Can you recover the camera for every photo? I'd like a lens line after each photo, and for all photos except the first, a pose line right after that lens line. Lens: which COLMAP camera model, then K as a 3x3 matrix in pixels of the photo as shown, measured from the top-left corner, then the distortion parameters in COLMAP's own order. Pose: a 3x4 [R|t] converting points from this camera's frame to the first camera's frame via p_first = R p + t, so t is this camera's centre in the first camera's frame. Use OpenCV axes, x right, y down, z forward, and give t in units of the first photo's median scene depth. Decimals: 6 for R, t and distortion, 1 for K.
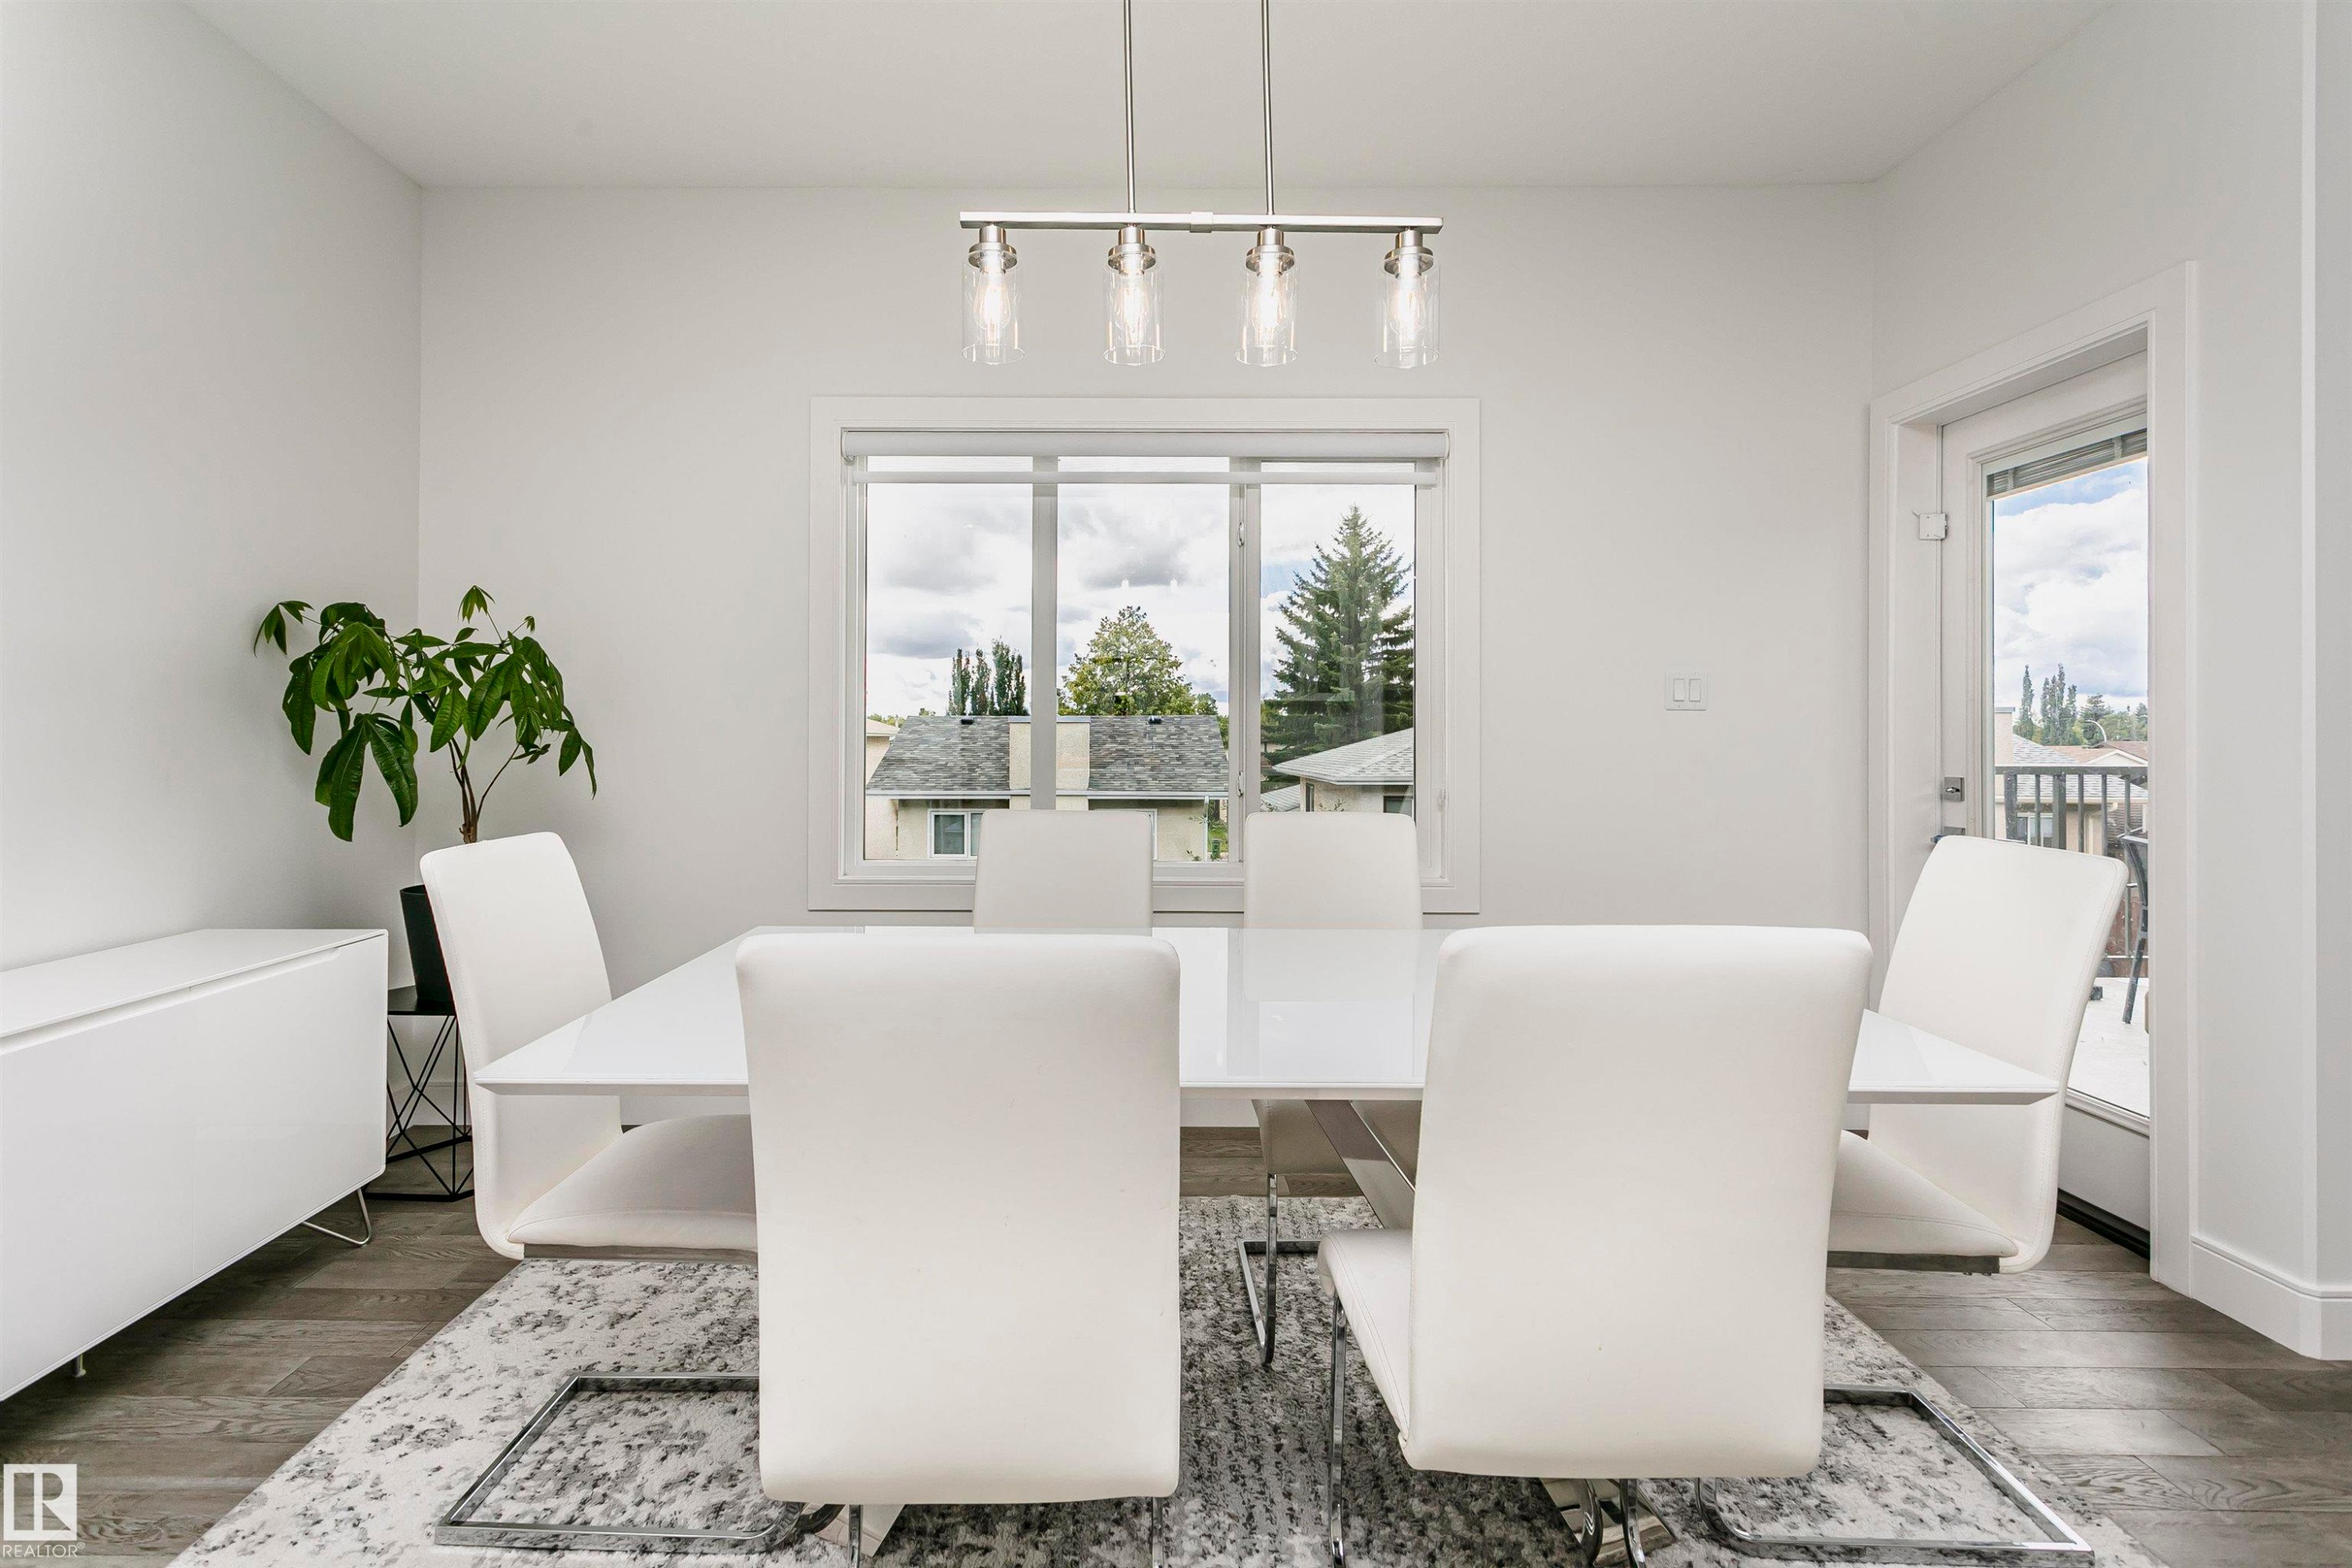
lens RADIAL K [[1175.3, 0, 1093.1], [0, 1175.3, 730.7], [0, 0, 1]] dist [0.002134, -0.000227]
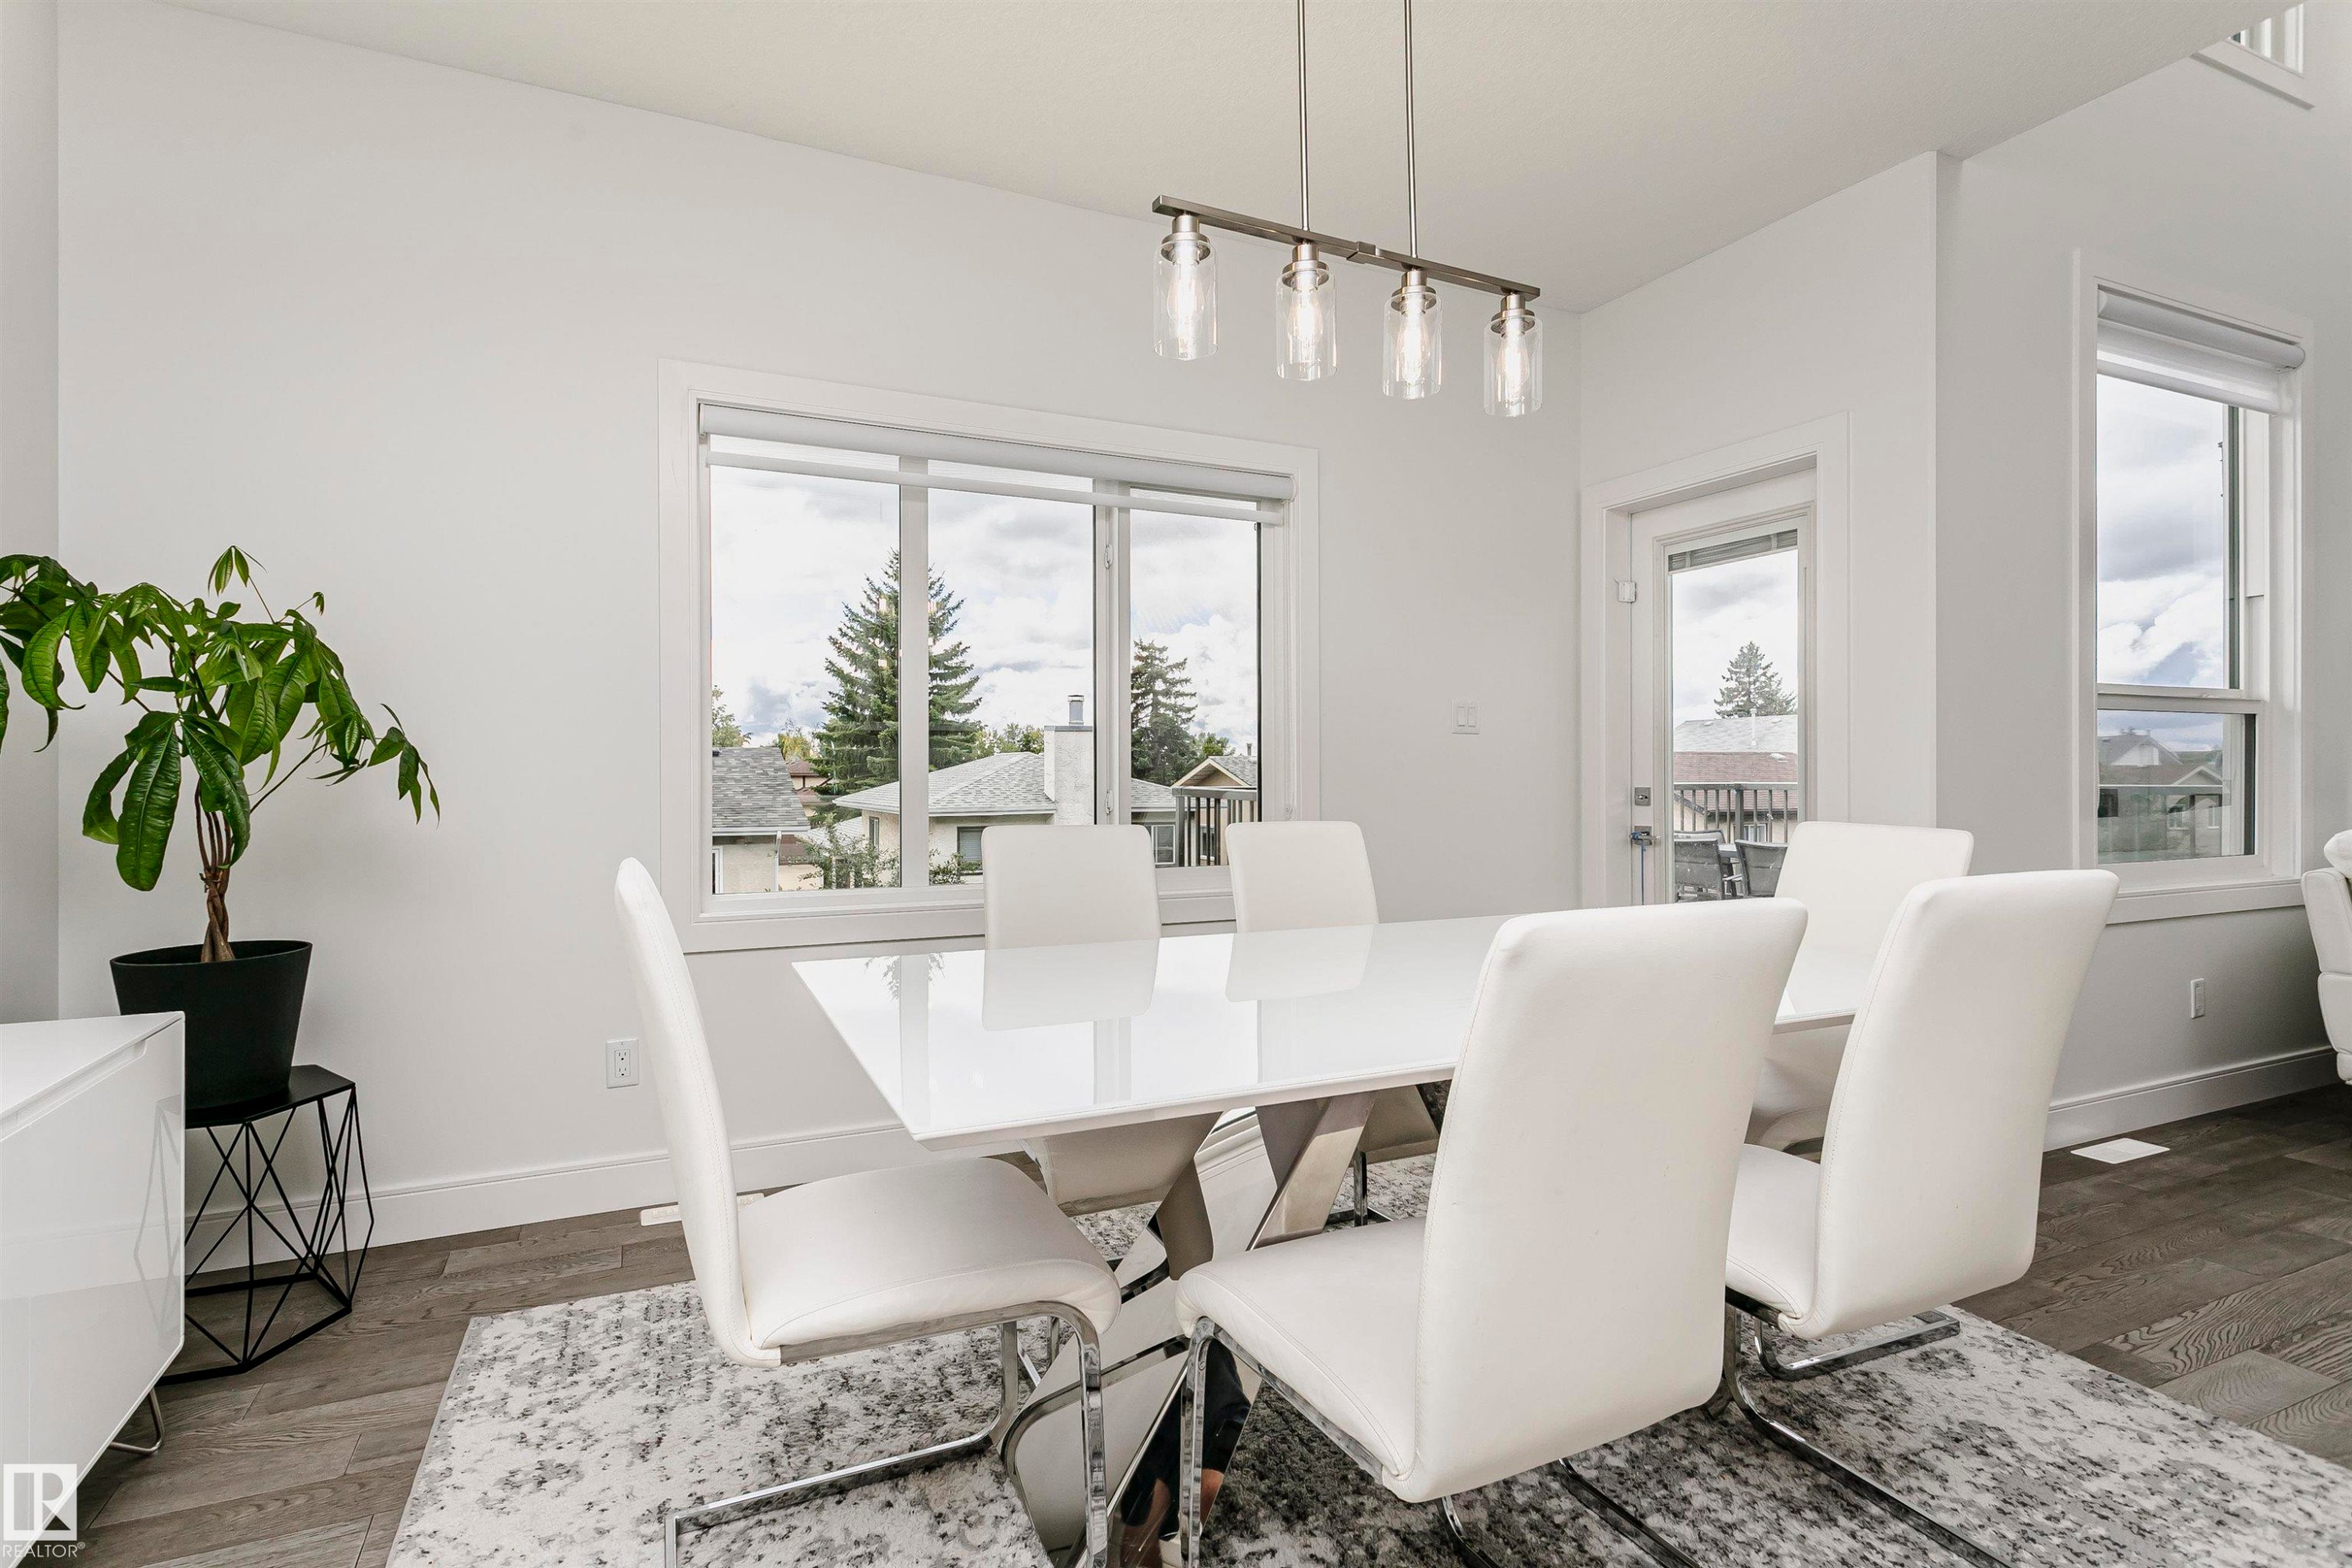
lens RADIAL K [[1166.3, 0, 1148.7], [0, 1166.3, 783.5], [0, 0, 1]] dist [-0.004724, 0.000405]
pose [[0.900736, -0.007461, 0.434304, -0.306619], [0.000728, 0.999877, 0.015666, 0.014559], [-0.434367, -0.013795, 0.900630, 0.082767]]
